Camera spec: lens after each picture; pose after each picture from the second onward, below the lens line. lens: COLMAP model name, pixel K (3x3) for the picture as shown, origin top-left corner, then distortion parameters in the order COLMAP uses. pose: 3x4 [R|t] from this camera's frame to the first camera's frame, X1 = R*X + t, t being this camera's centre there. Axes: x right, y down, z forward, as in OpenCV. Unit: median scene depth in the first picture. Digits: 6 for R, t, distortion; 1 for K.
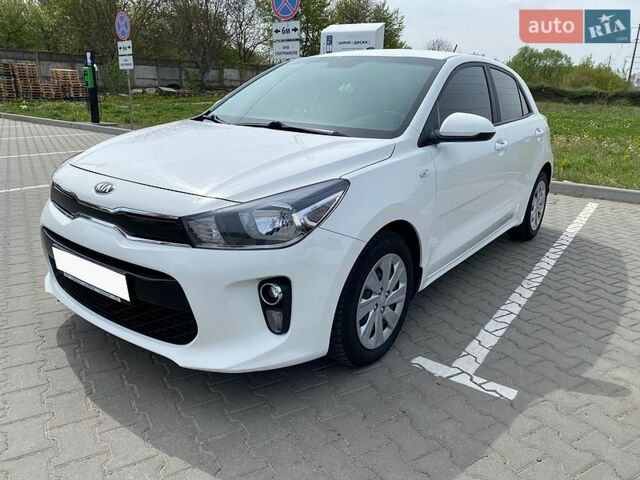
lens RADIAL K [[478.9, 0, 320.0], [0, 478.9, 240.0], [0, 0, 1]] dist [-0.001458, -0.000546]
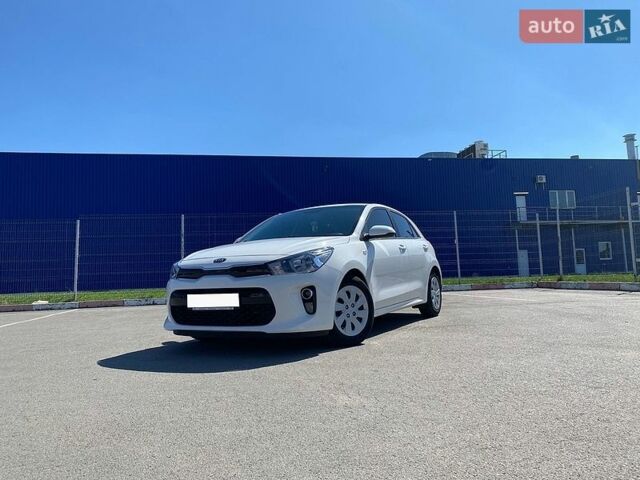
lens RADIAL K [[478.9, 0, 320.0], [0, 478.9, 240.0], [0, 0, 1]] dist [-0.001458, -0.000546]
pose [[0.984435, -0.068854, 0.161701, -0.294897], [0.122352, 0.928988, -0.349302, 0.502773], [-0.126168, 0.363650, 0.922952, -0.863484]]
